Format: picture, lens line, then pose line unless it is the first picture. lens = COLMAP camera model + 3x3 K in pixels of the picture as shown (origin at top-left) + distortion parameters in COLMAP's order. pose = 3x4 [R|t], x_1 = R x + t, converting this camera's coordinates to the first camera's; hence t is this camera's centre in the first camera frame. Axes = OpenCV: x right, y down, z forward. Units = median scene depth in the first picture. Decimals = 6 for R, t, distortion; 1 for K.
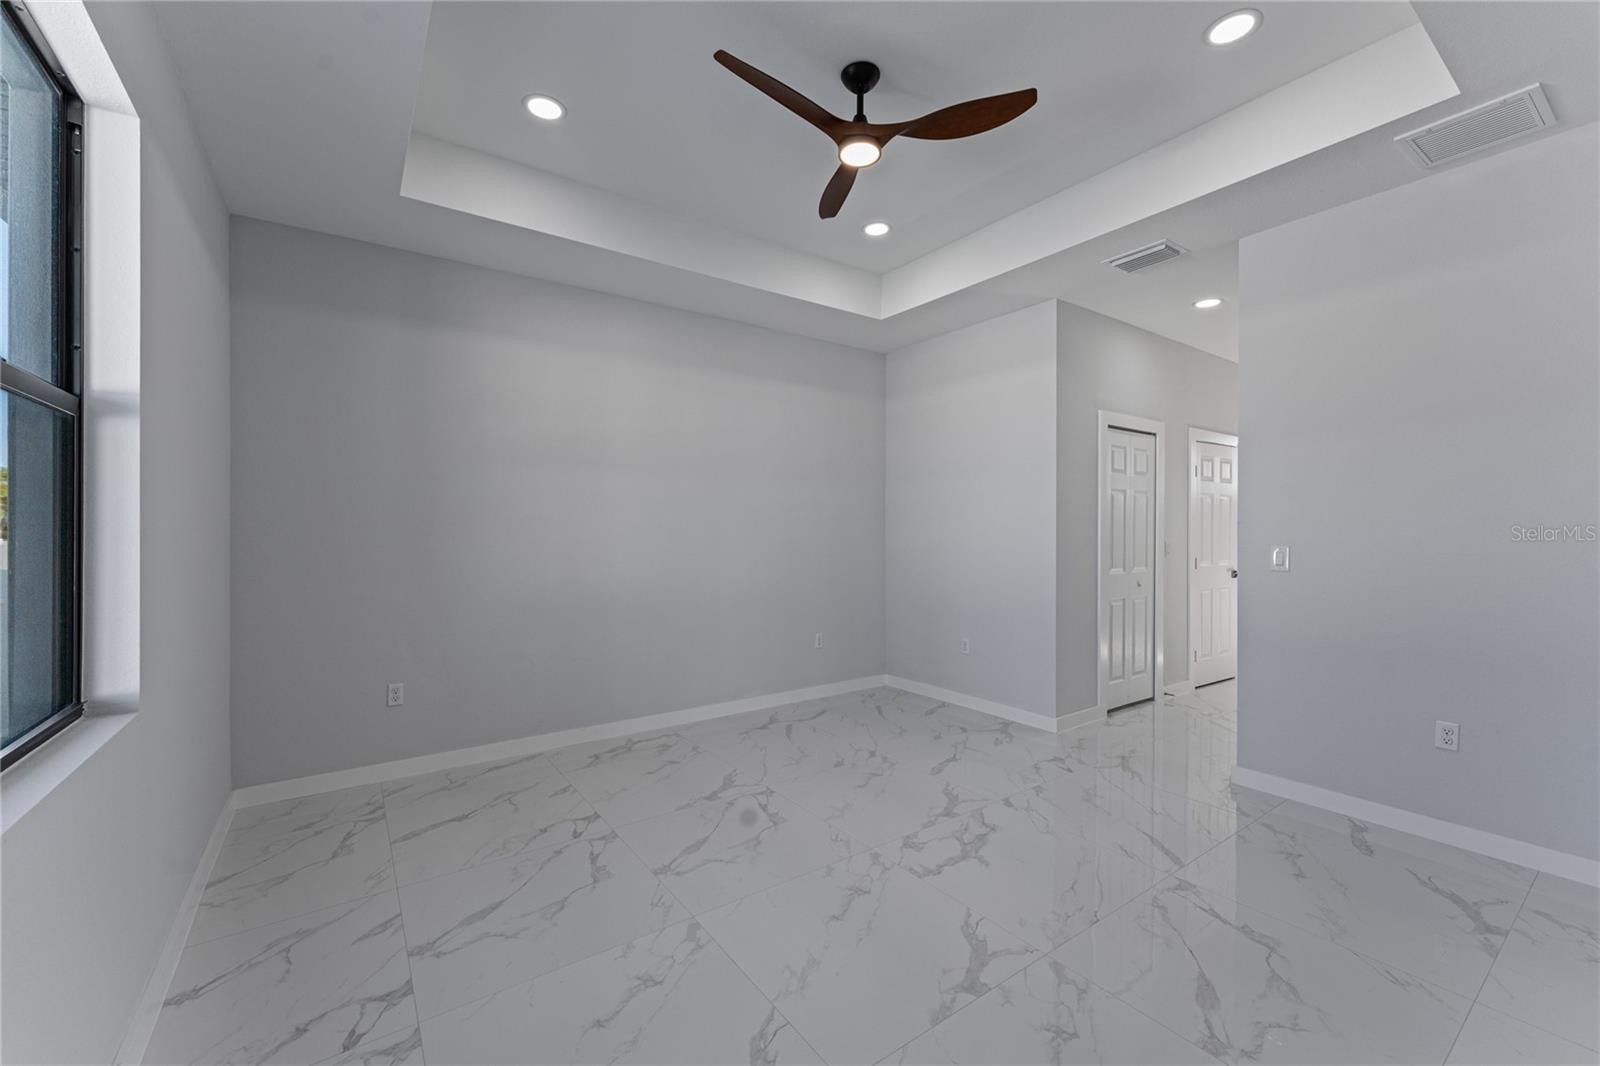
lens RADIAL K [[639.8, 0, 802.7], [0, 639.8, 535.8], [0, 0, 1]] dist [0.004064, -0.001152]
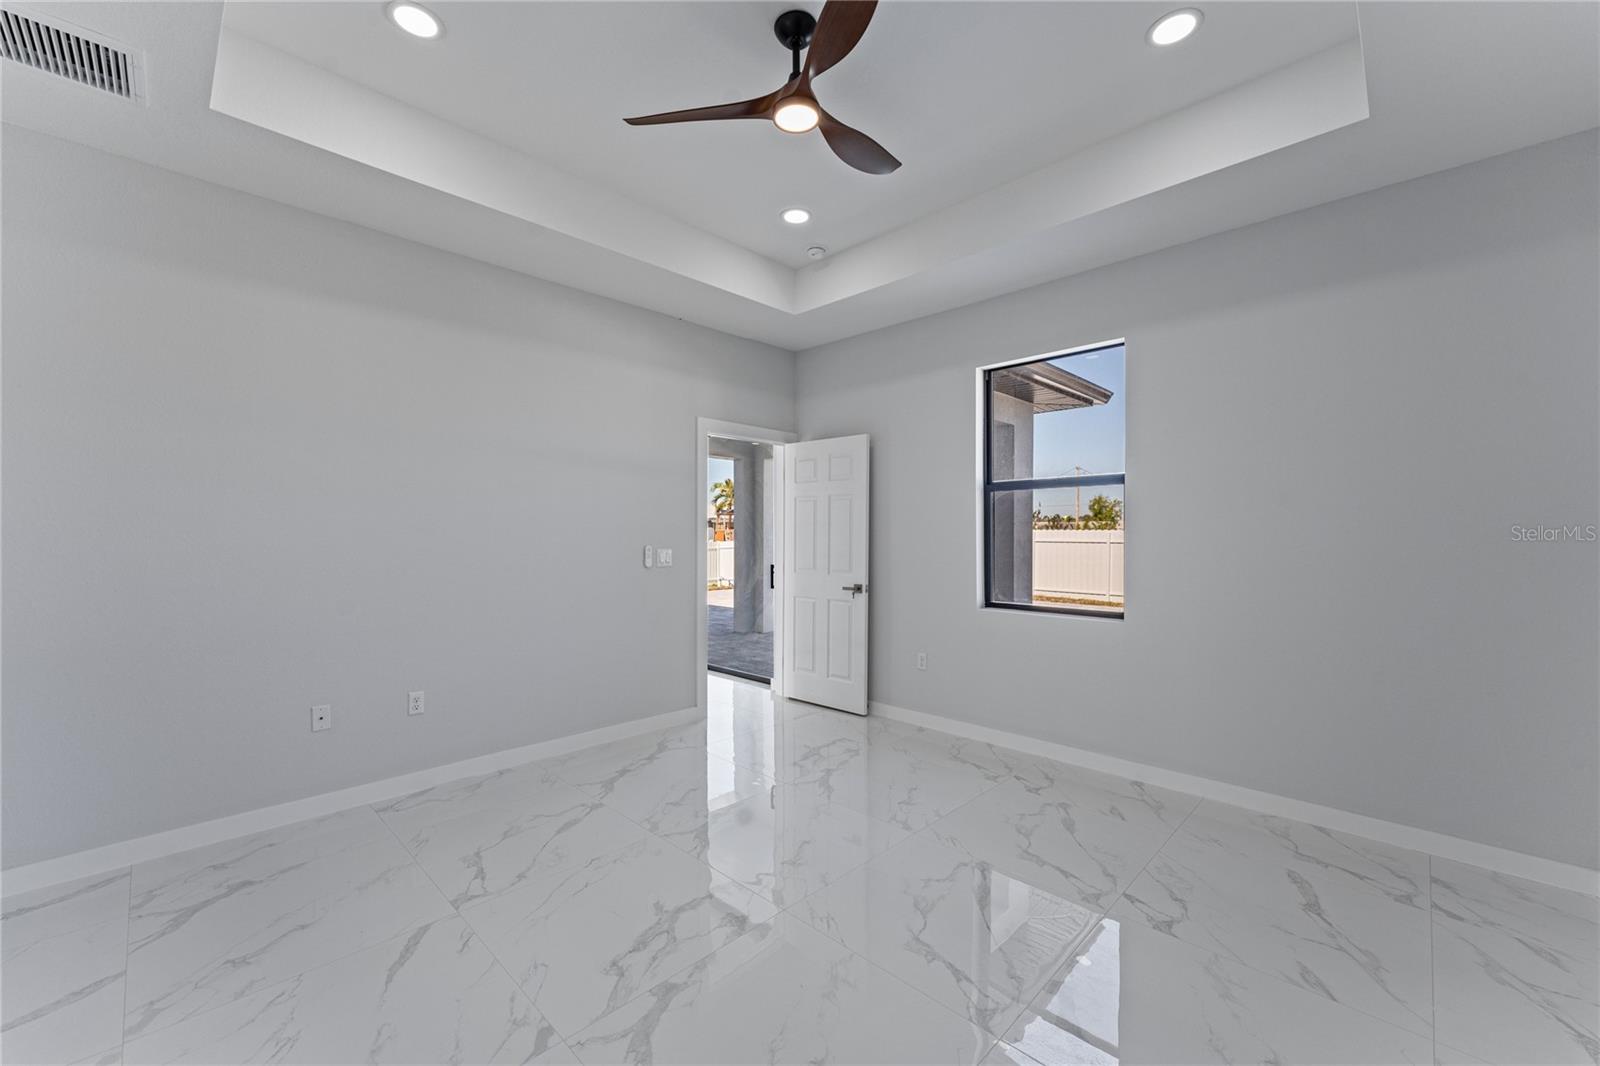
lens RADIAL K [[639.8, 0, 800.0], [0, 639.8, 534.1], [0, 0, 1]] dist [0.004064, -0.001152]
pose [[-0.984396, -0.000857, -0.175965, 0.227749], [-0.001966, 0.999979, 0.006130, -0.016227], [0.175956, 0.006381, -0.984377, 1.772880]]
